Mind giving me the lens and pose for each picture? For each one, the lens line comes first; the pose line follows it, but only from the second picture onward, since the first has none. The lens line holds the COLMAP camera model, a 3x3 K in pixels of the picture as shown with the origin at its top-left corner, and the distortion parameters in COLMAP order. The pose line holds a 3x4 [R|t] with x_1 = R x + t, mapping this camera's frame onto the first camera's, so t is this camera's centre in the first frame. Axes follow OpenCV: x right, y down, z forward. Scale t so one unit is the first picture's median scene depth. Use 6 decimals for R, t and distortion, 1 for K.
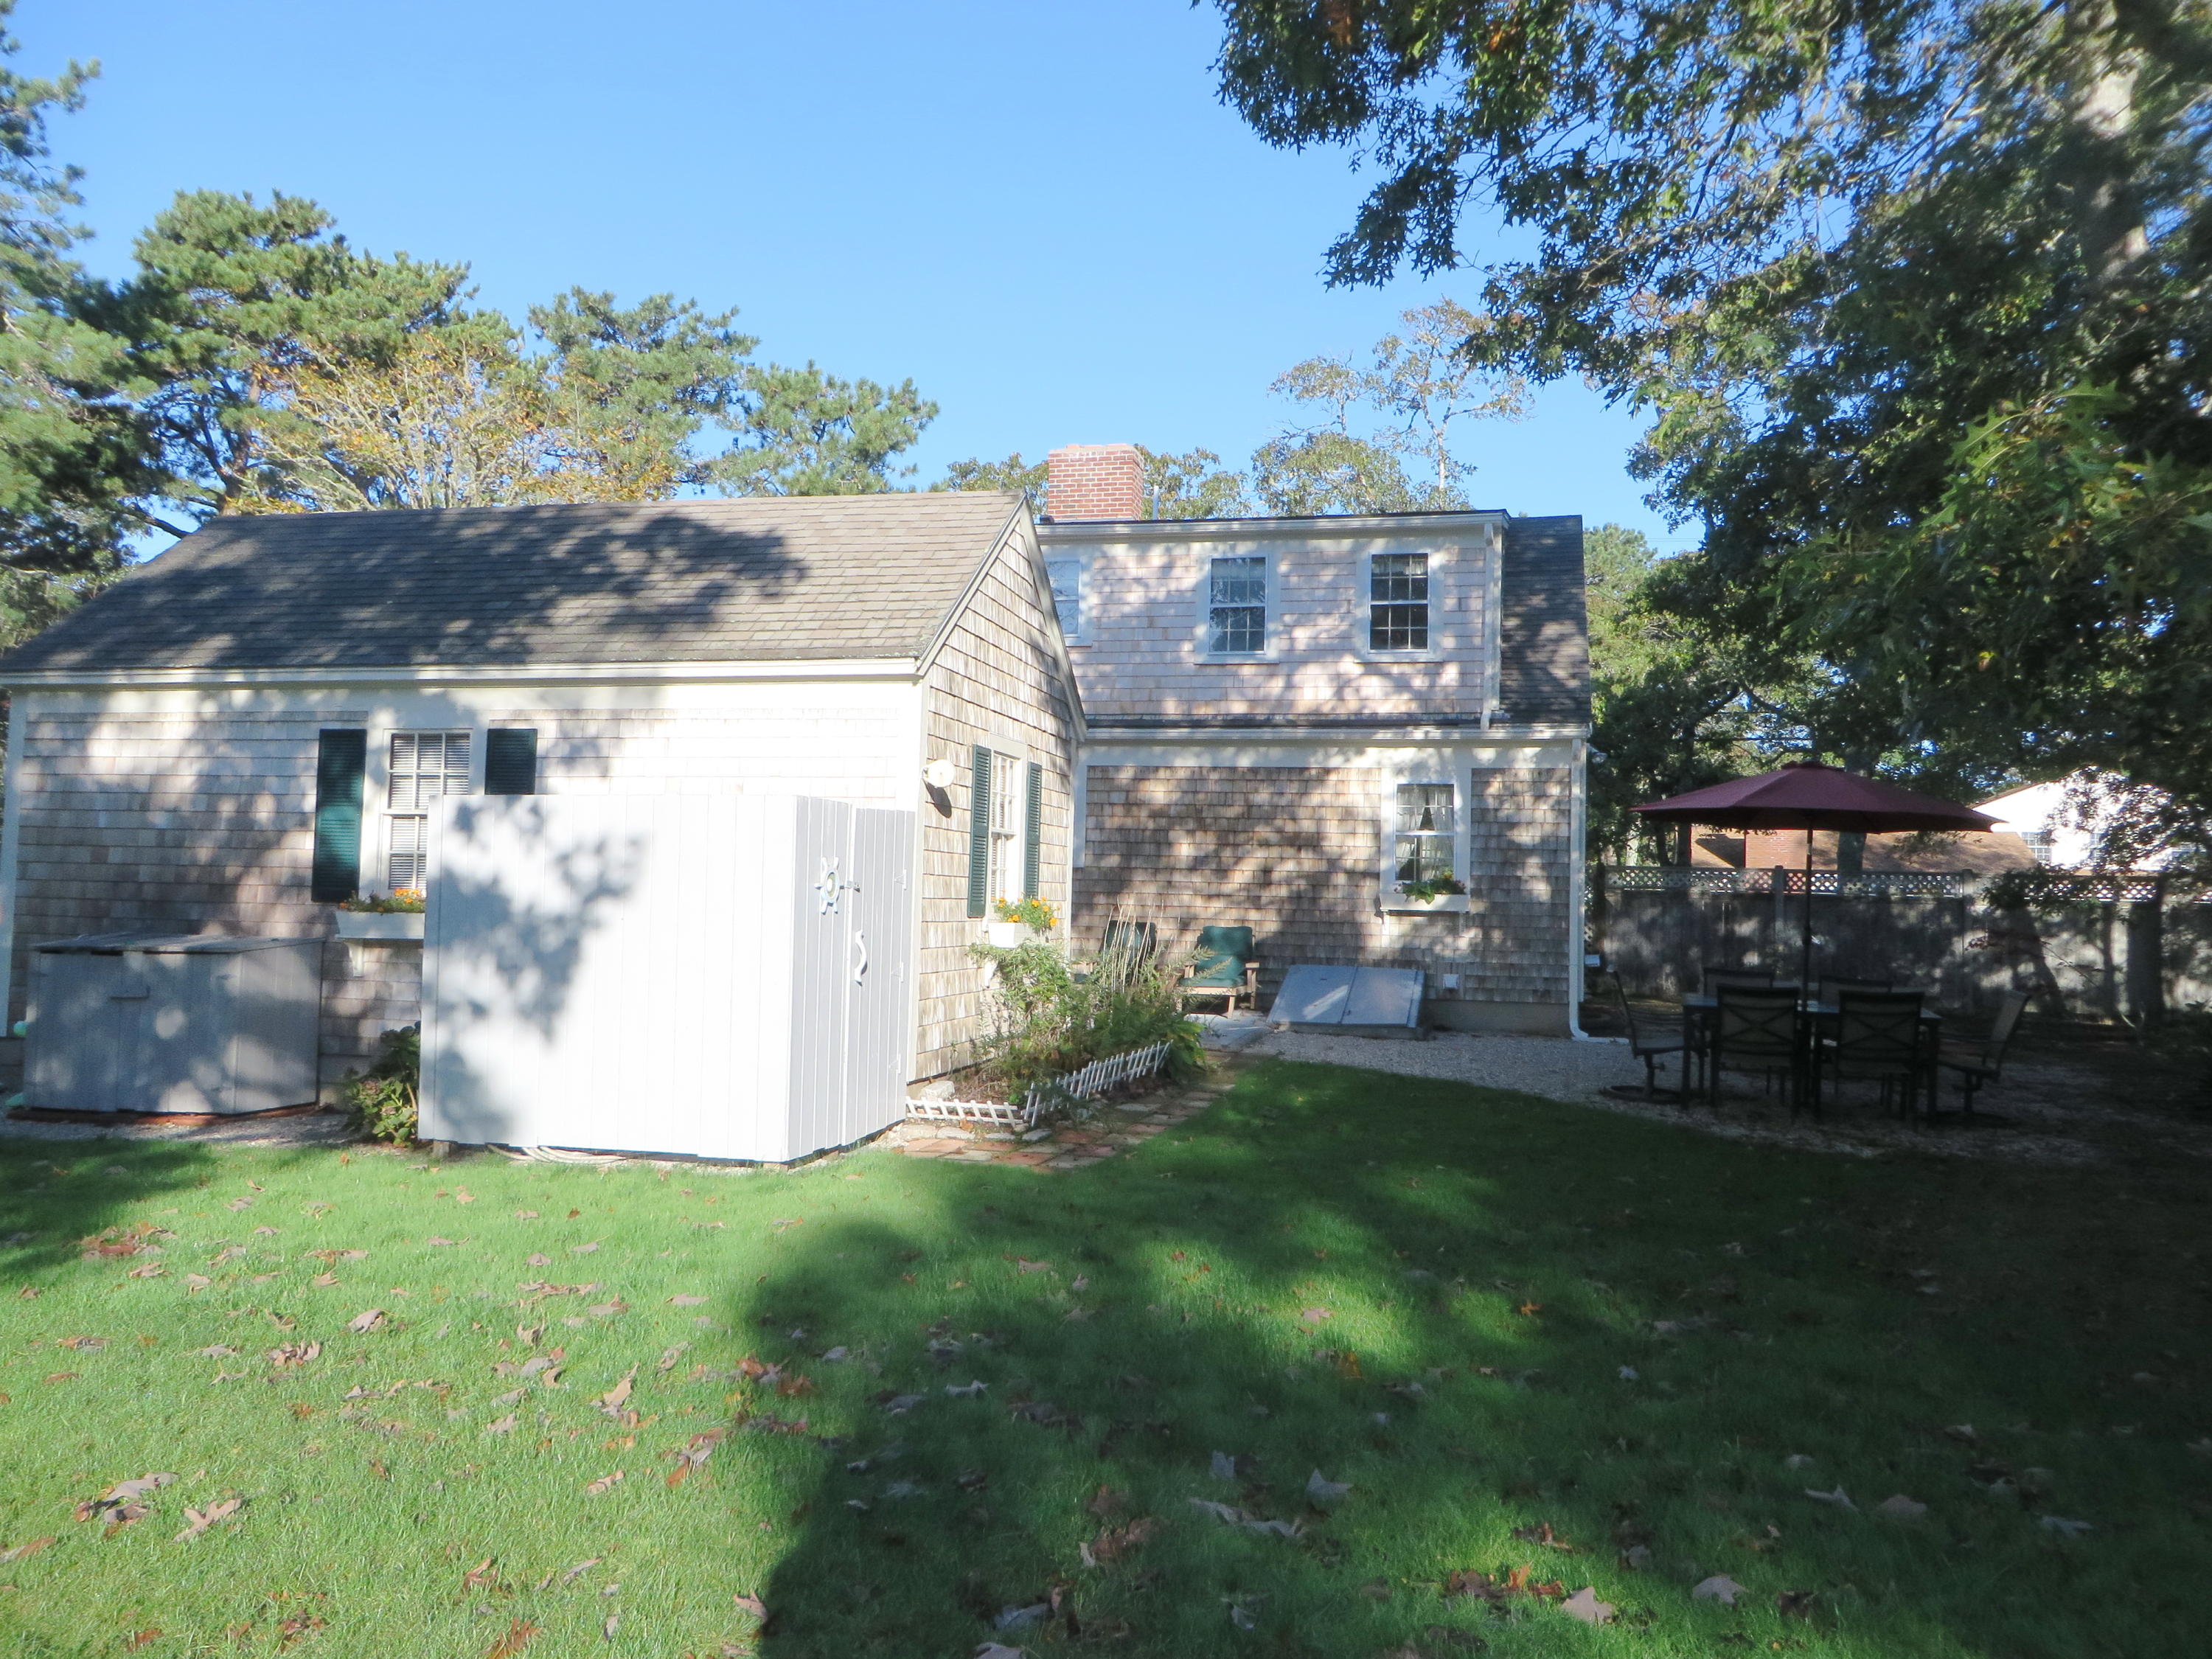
lens RADIAL K [[1724.2, 0, 1106.0], [0, 1724.2, 829.5], [0, 0, 1]] dist [-0.004139, 0.029973]
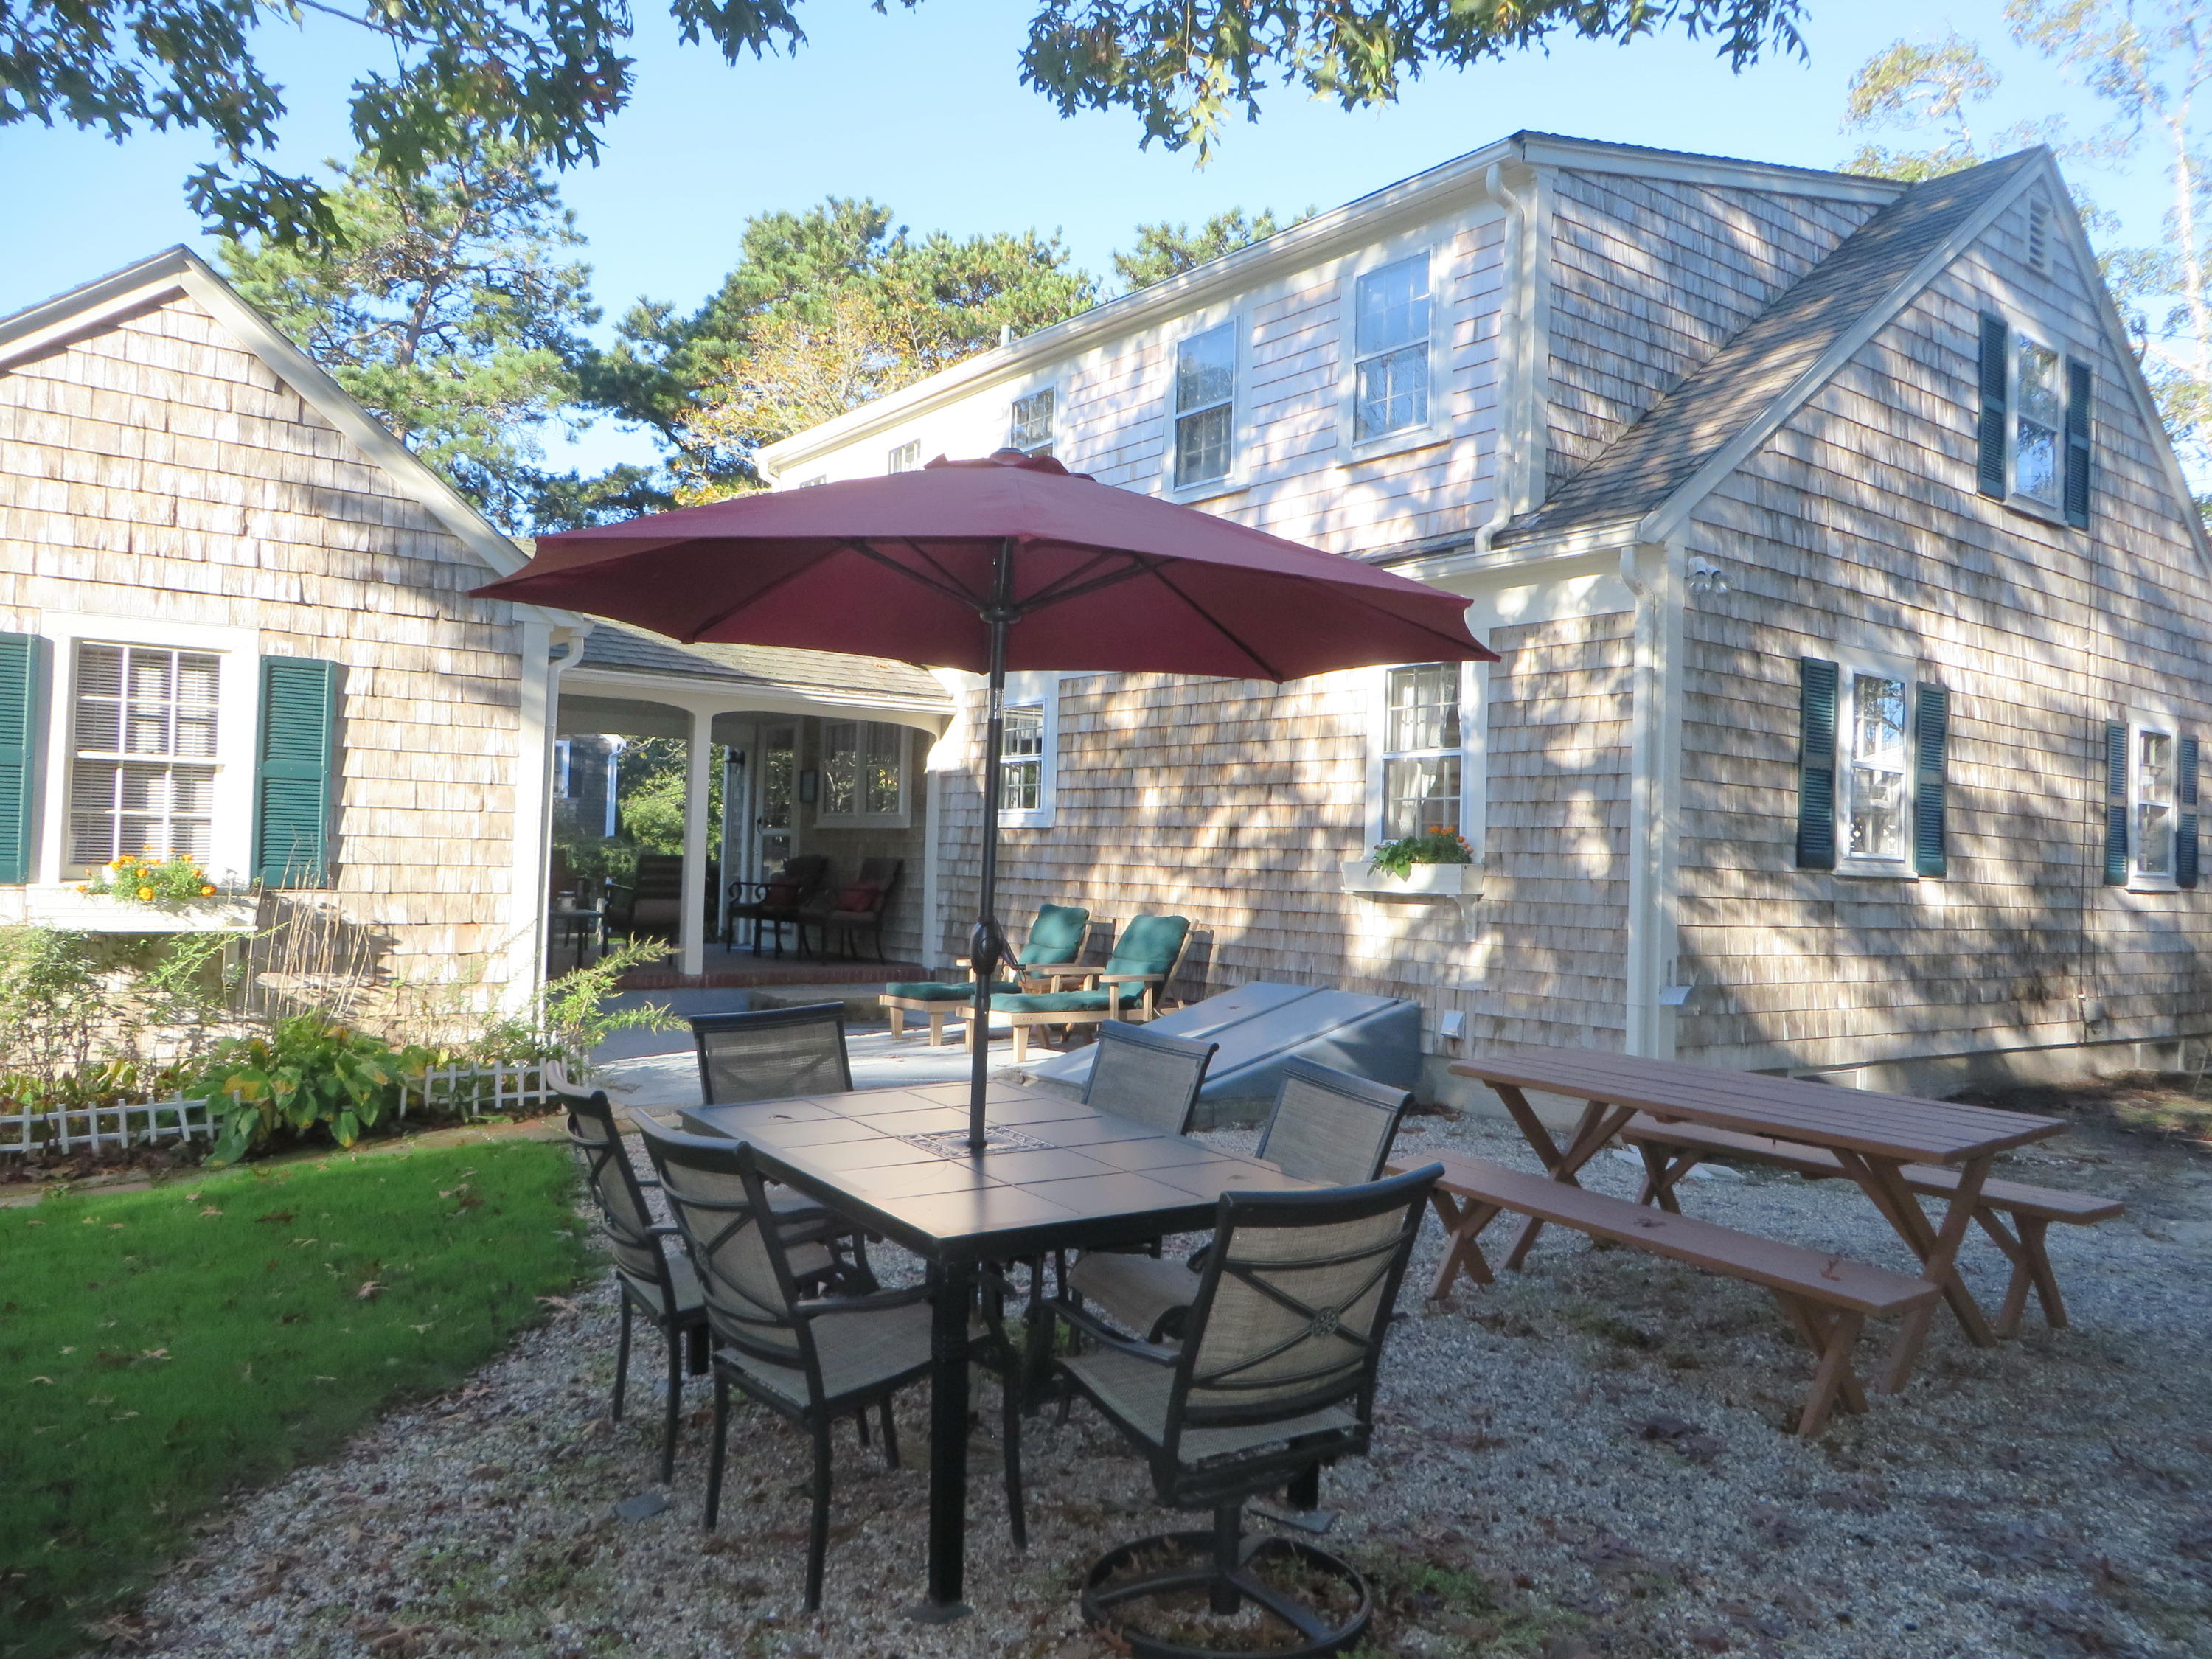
lens RADIAL K [[1724.2, 0, 1106.0], [0, 1724.2, 829.5], [0, 0, 1]] dist [-0.004139, 0.029973]
pose [[0.748335, -0.012842, -0.663197, 0.471888], [0.002670, 0.999863, -0.016347, 0.034455], [0.663316, 0.010463, 0.748266, 0.514113]]
